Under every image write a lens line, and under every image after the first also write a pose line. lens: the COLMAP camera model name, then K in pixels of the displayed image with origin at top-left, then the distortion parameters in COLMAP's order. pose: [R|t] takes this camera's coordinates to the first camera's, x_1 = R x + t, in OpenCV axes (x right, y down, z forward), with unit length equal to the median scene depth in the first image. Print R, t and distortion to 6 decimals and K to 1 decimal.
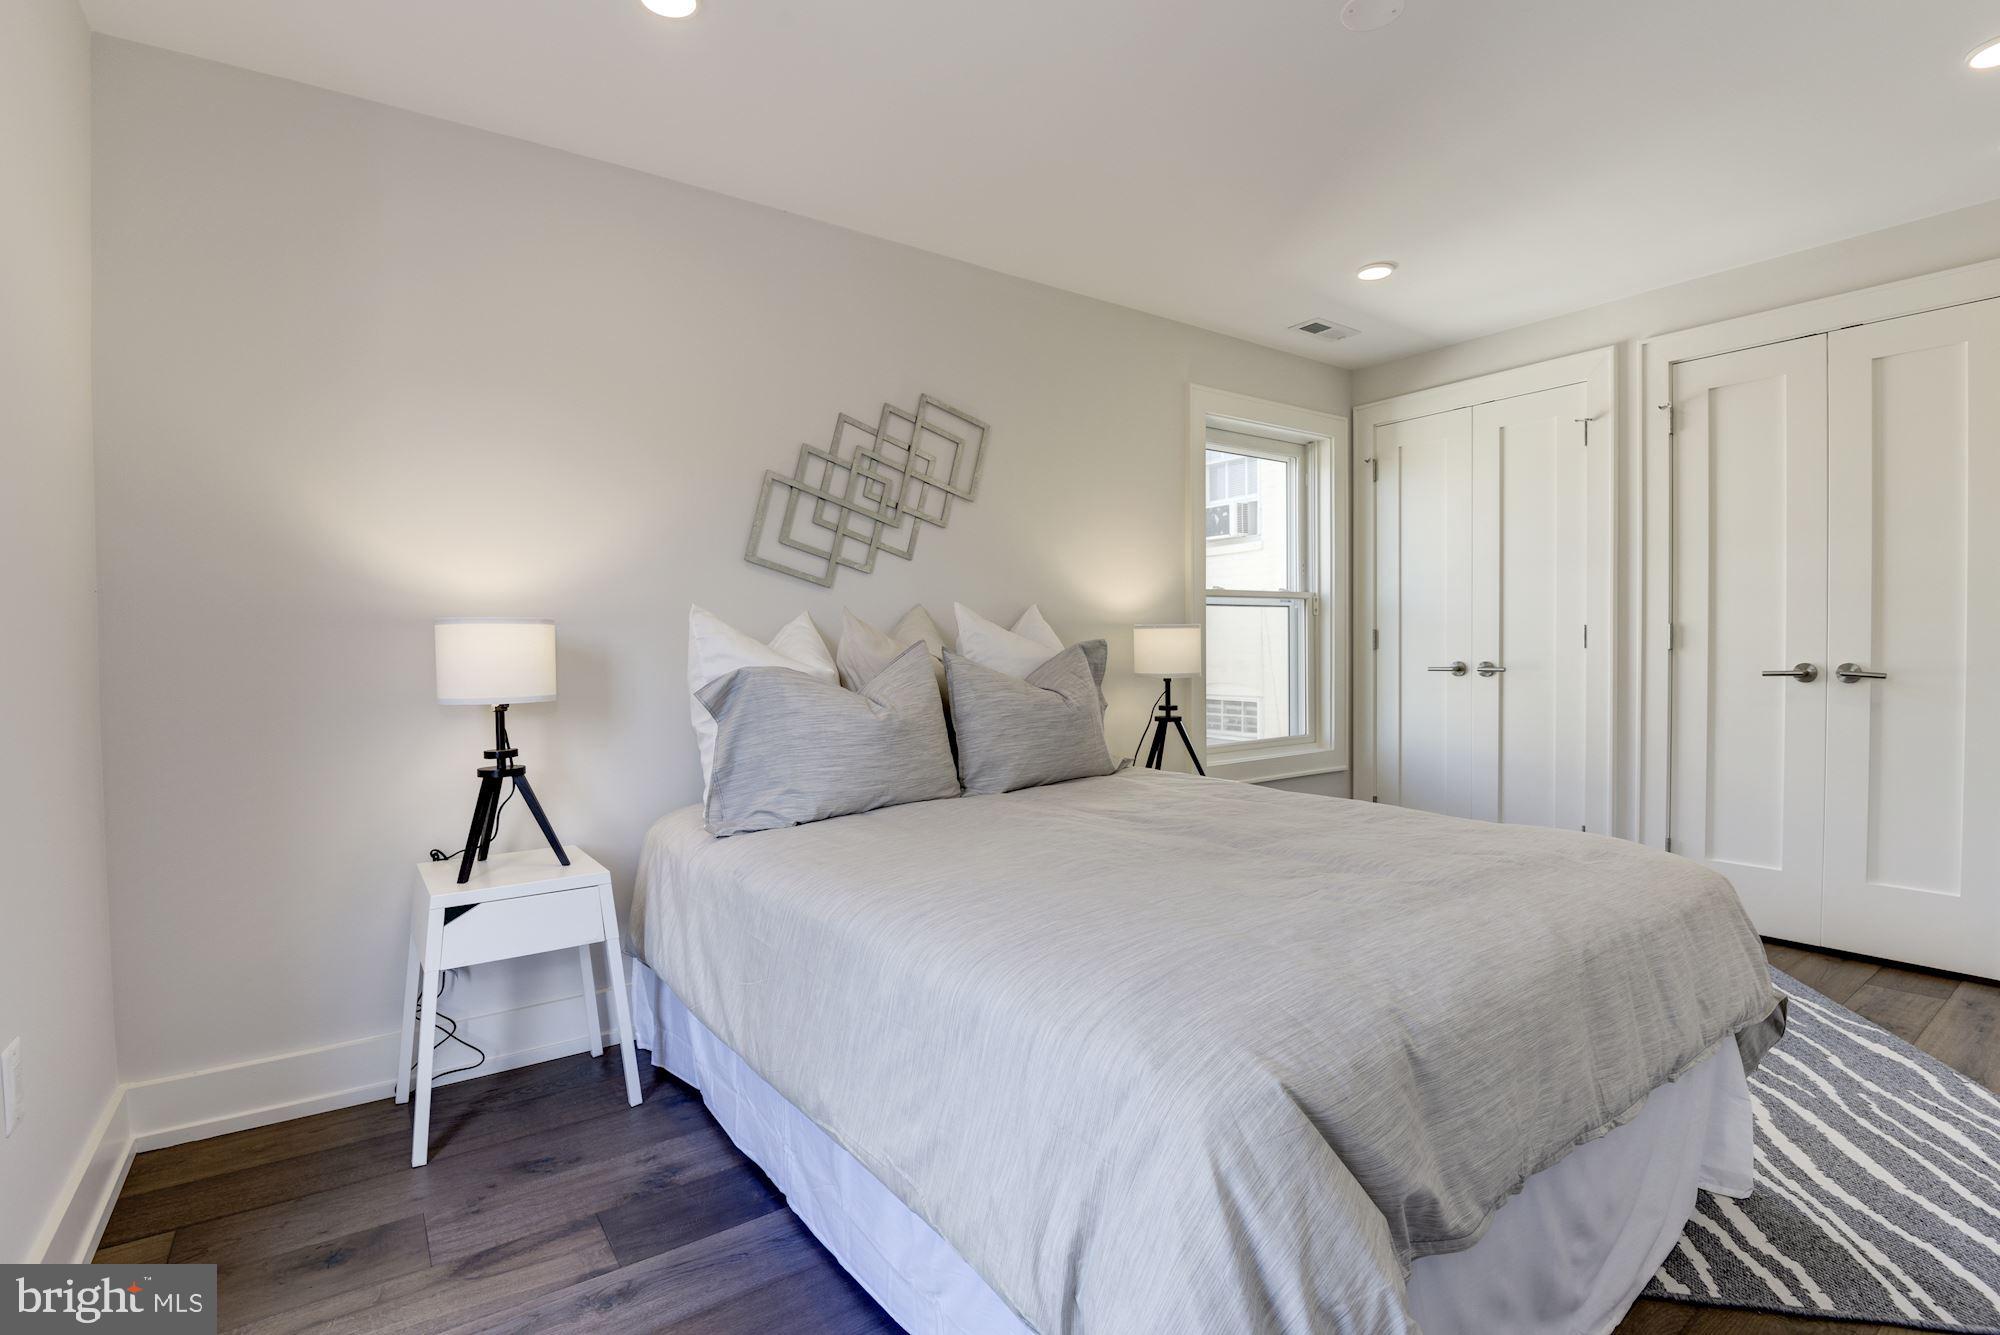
lens RADIAL K [[917.4, 0, 975.5], [0, 917.4, 655.6], [0, 0, 1]] dist [-0.024943, -0.000266]
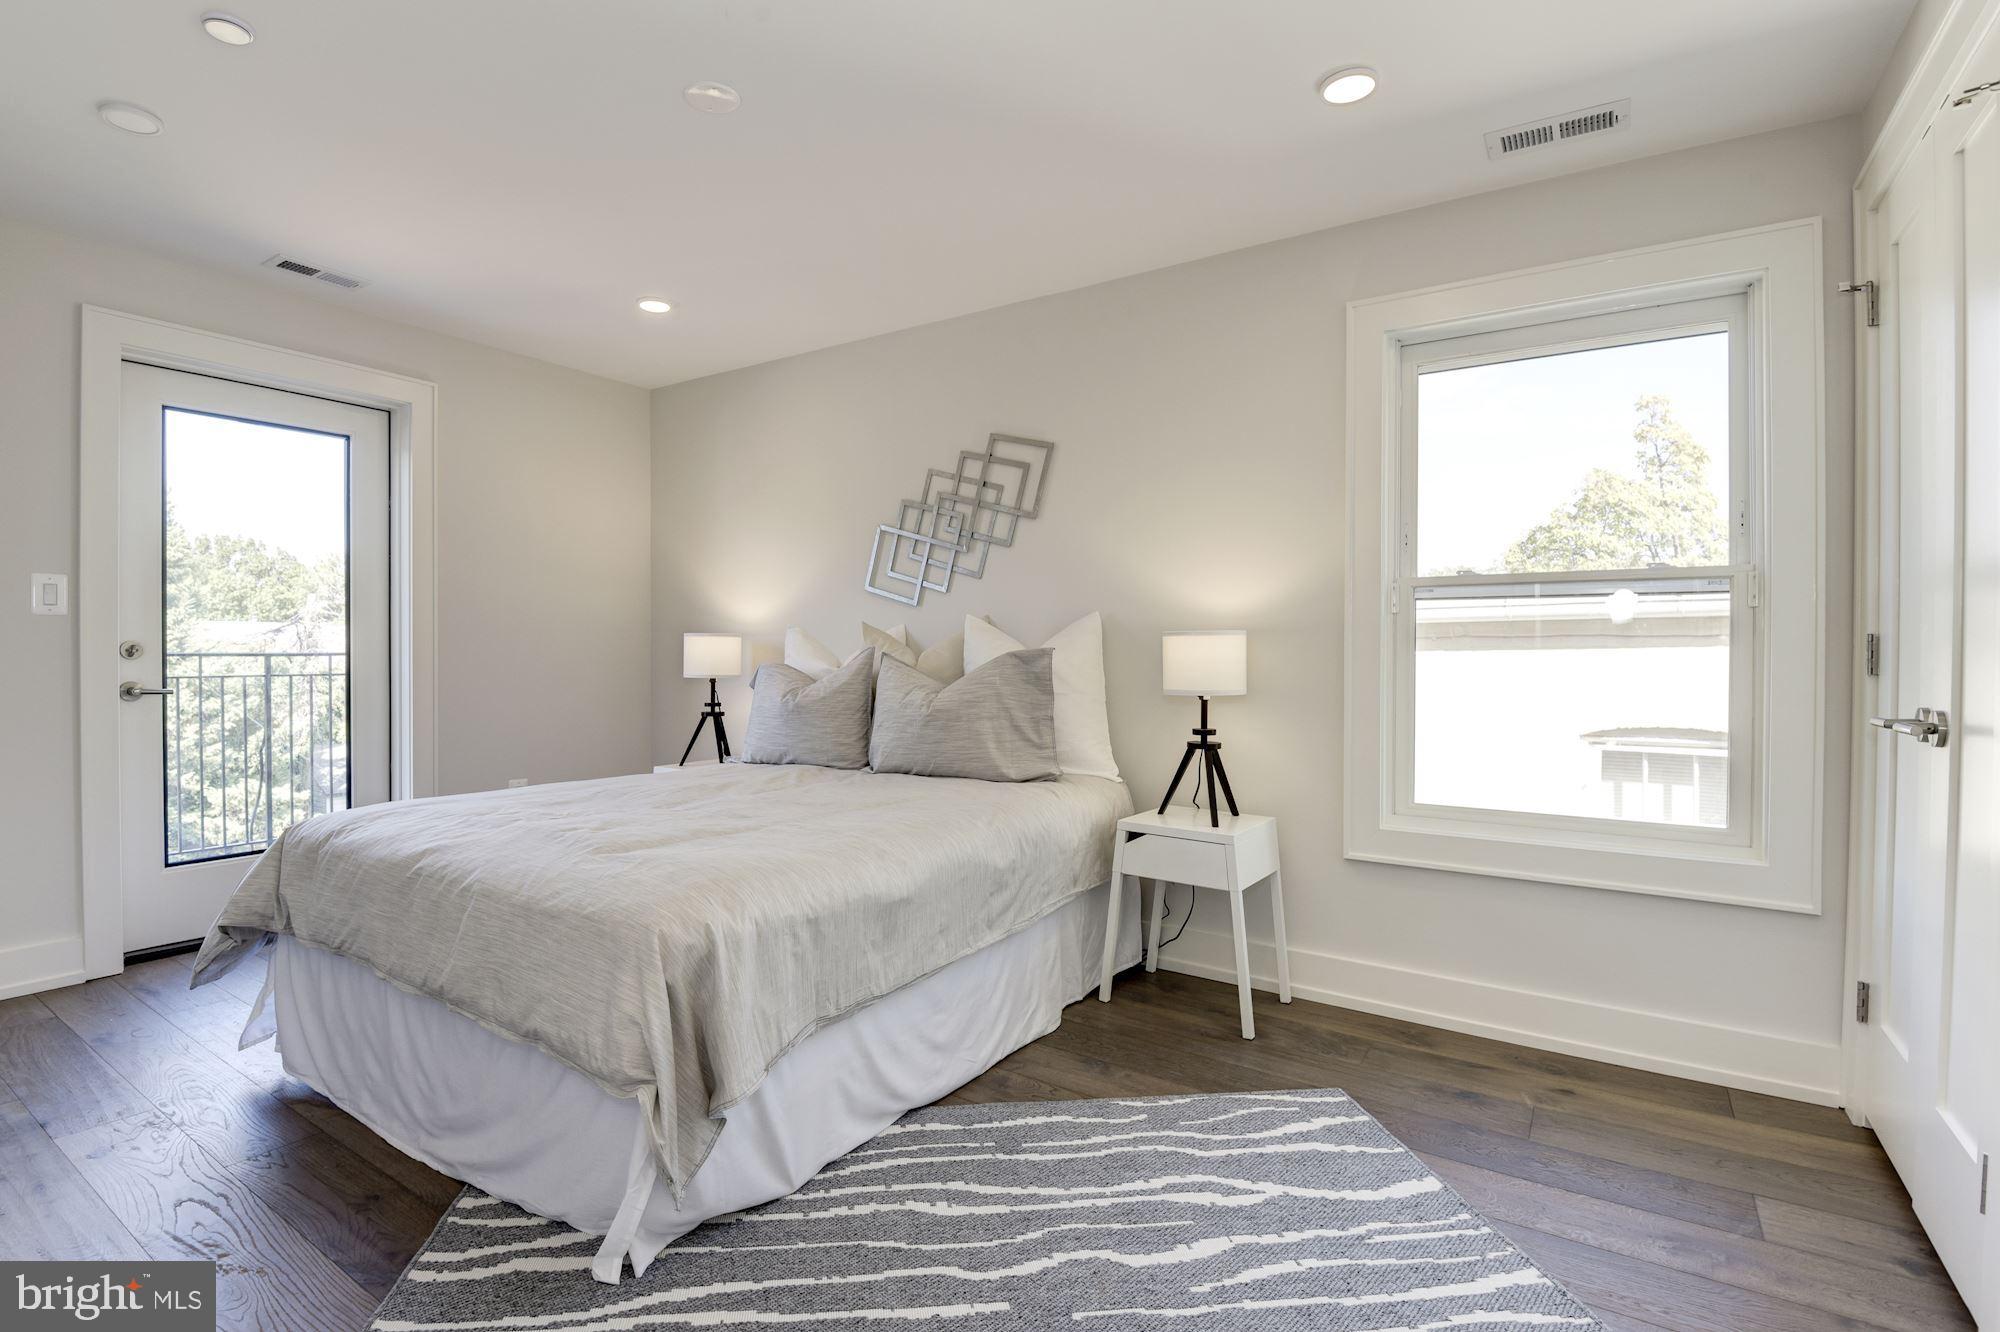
lens RADIAL K [[917.4, 0, 975.5], [0, 917.4, 654.1], [0, 0, 1]] dist [-0.024943, -0.000266]
pose [[0.364480, 0.022738, -0.930933, 1.017836], [-0.014018, 0.999723, 0.018930, -0.028675], [0.931106, 0.006150, 0.364698, 0.562759]]
